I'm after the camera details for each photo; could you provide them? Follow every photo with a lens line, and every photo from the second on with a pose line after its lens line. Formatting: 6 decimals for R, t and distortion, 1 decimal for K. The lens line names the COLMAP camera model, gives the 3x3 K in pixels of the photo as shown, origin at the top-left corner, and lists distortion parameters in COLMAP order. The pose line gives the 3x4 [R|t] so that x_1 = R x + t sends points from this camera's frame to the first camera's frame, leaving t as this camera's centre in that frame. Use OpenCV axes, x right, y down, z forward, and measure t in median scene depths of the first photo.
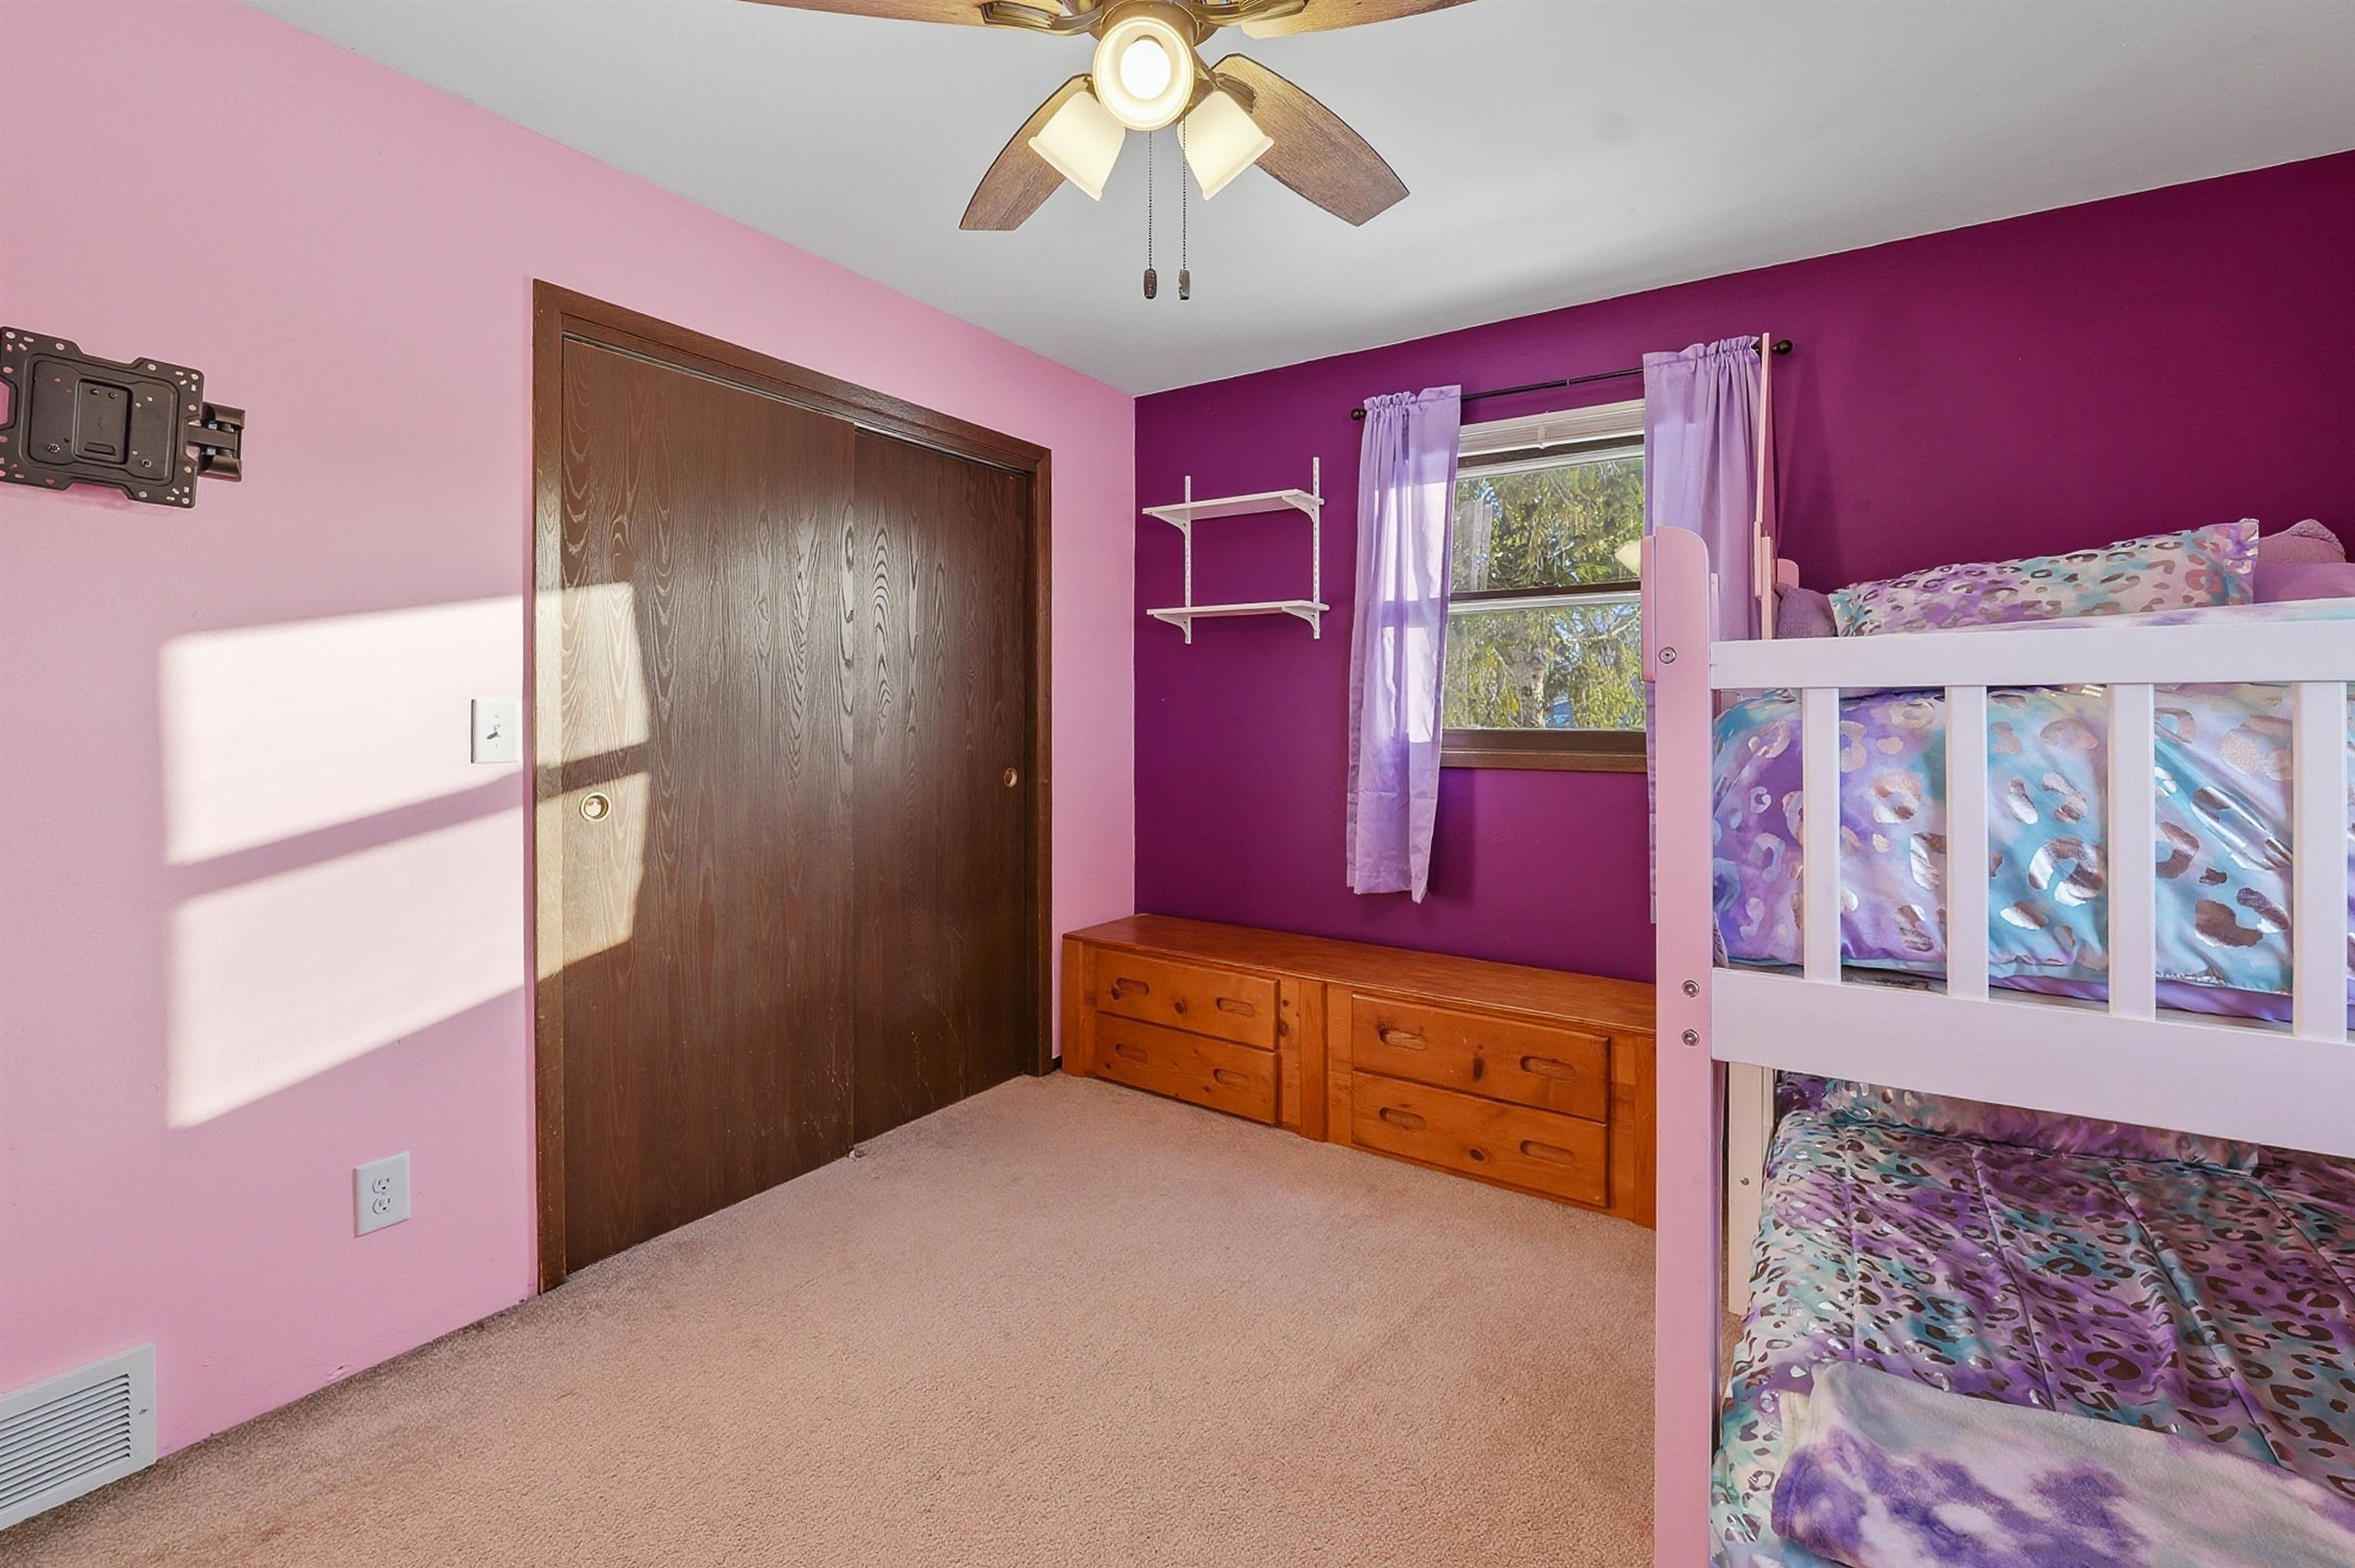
lens RADIAL K [[1026.3, 0, 1187.3], [0, 1026.3, 702.0], [0, 0, 1]] dist [-0.009889, 0.000041]
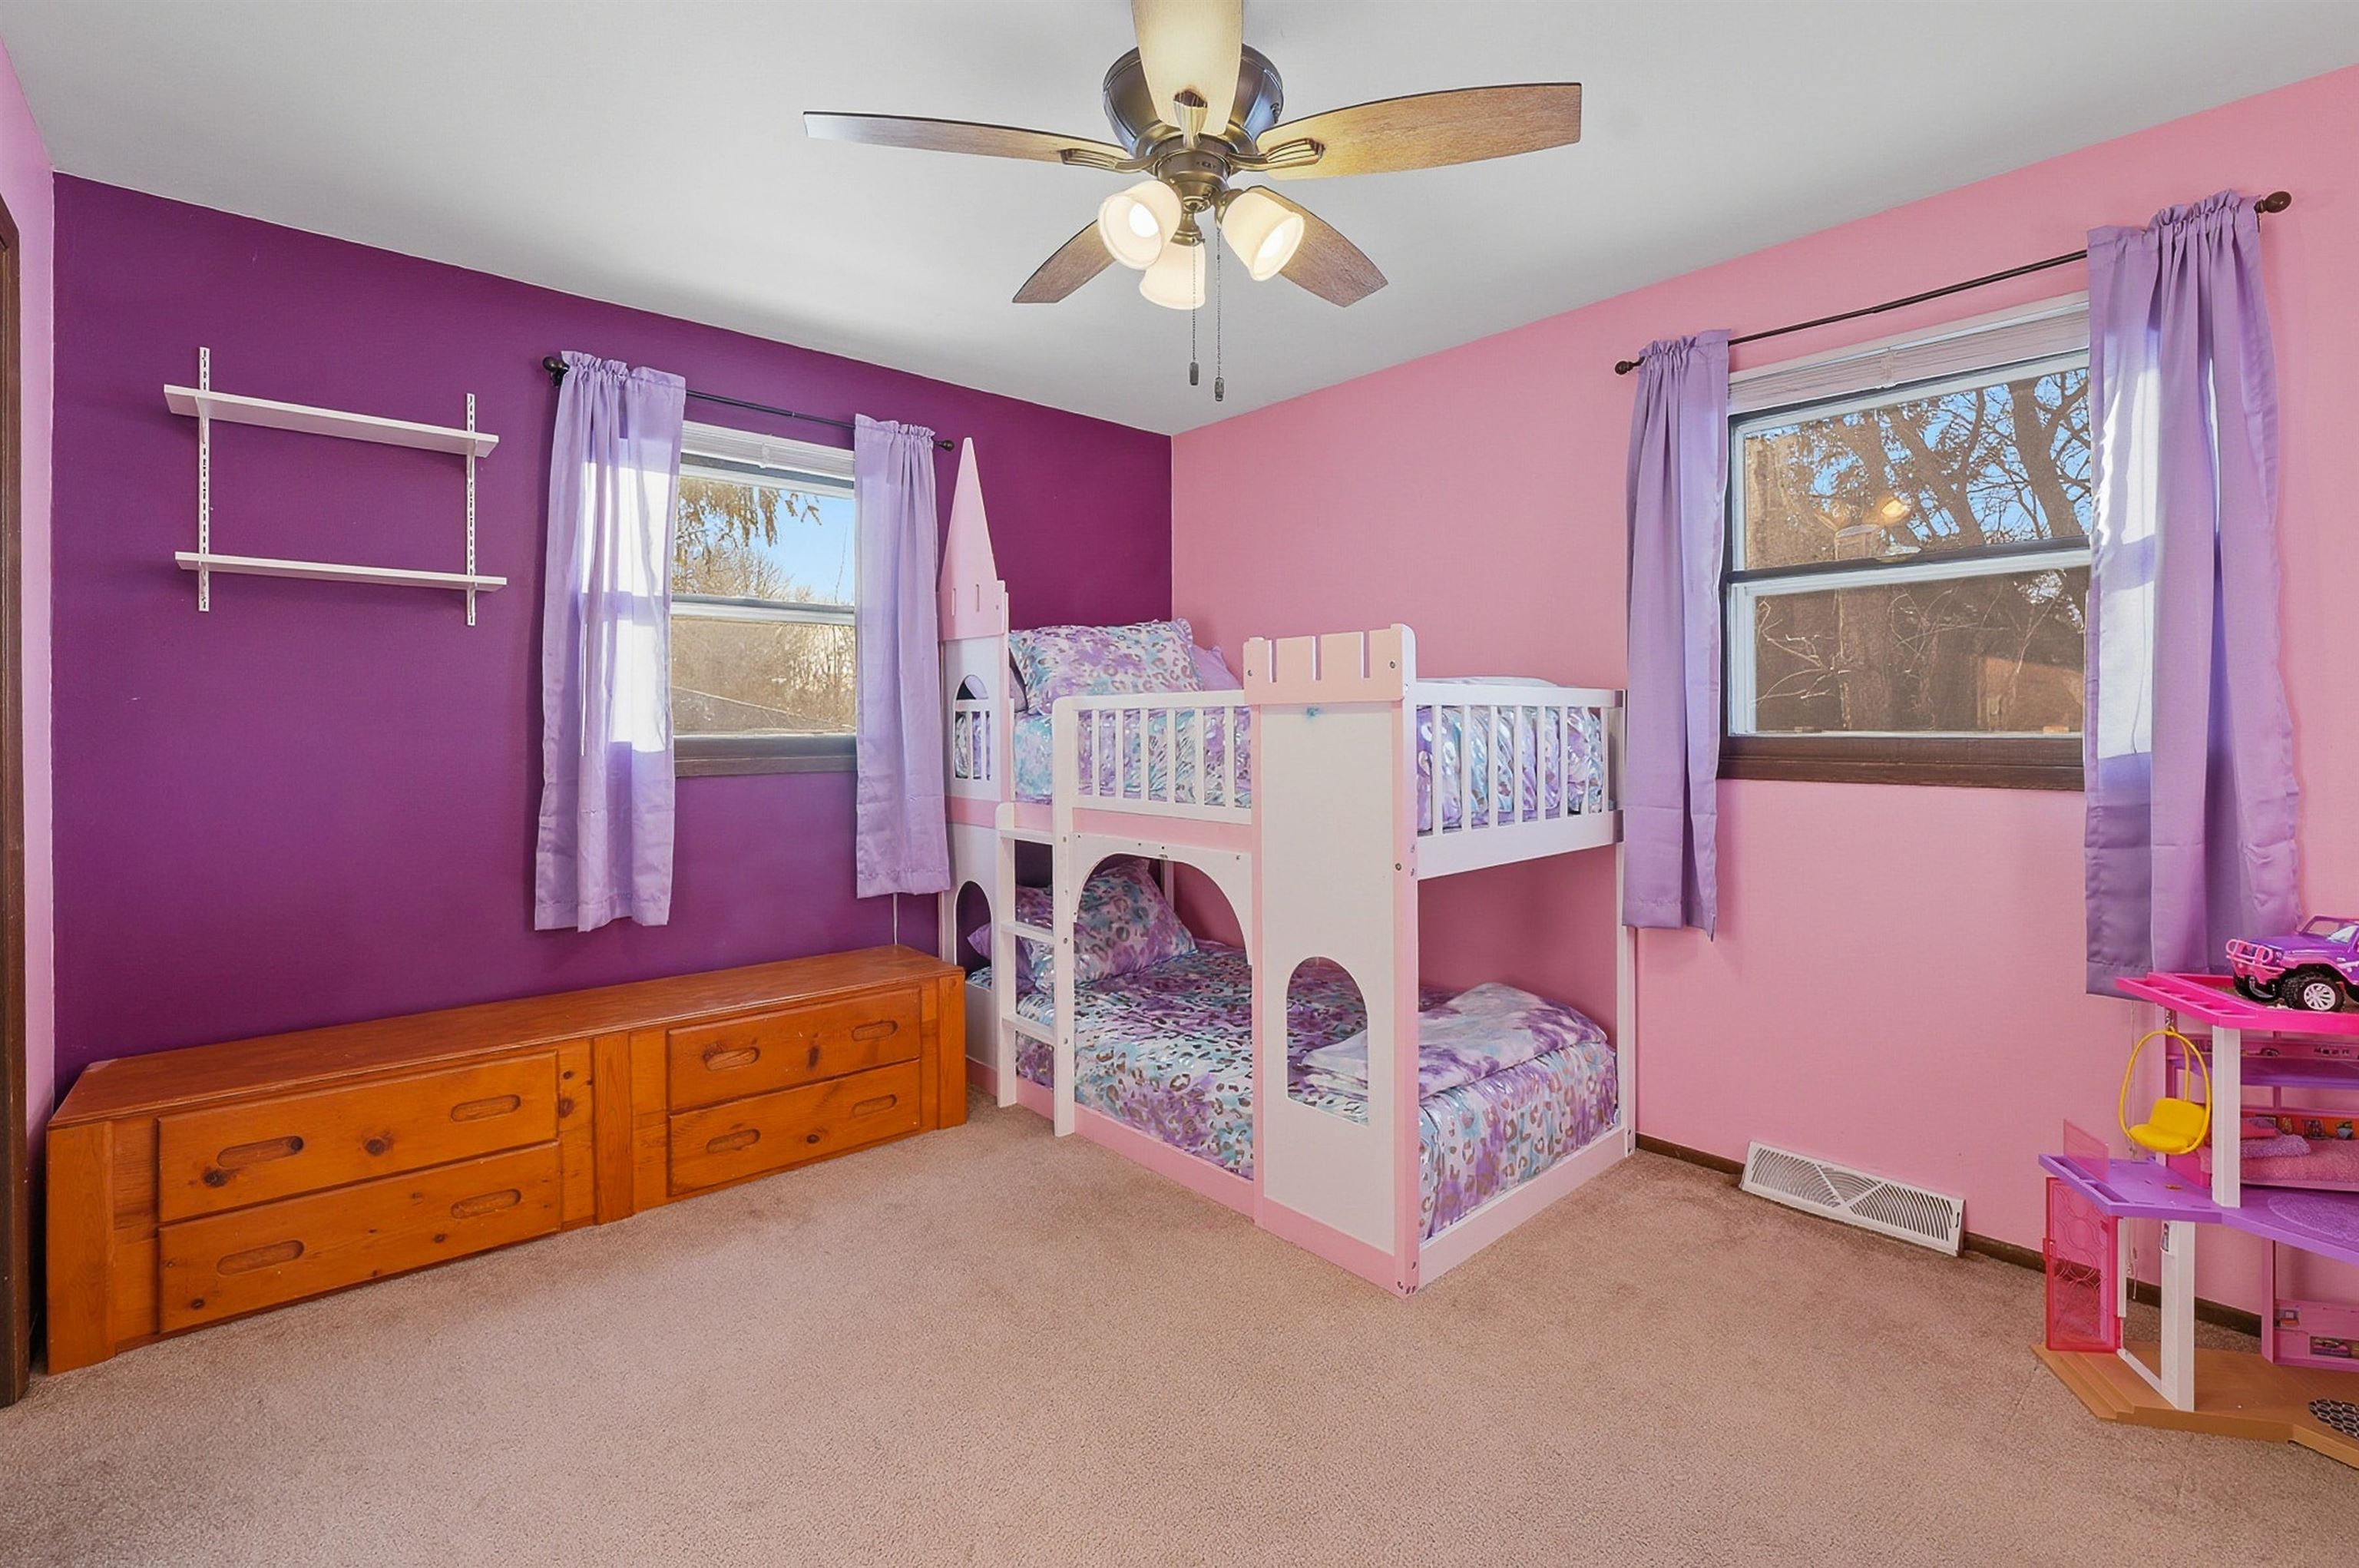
lens RADIAL K [[1051.3, 0, 1183.7], [0, 1051.3, 692.6], [0, 0, 1]] dist [-0.002858, -0.000547]
pose [[0.254267, 0.024748, 0.966817, -0.580821], [-0.008576, 0.999691, -0.023334, 0.005026], [-0.967096, -0.002358, 0.254400, 0.307760]]
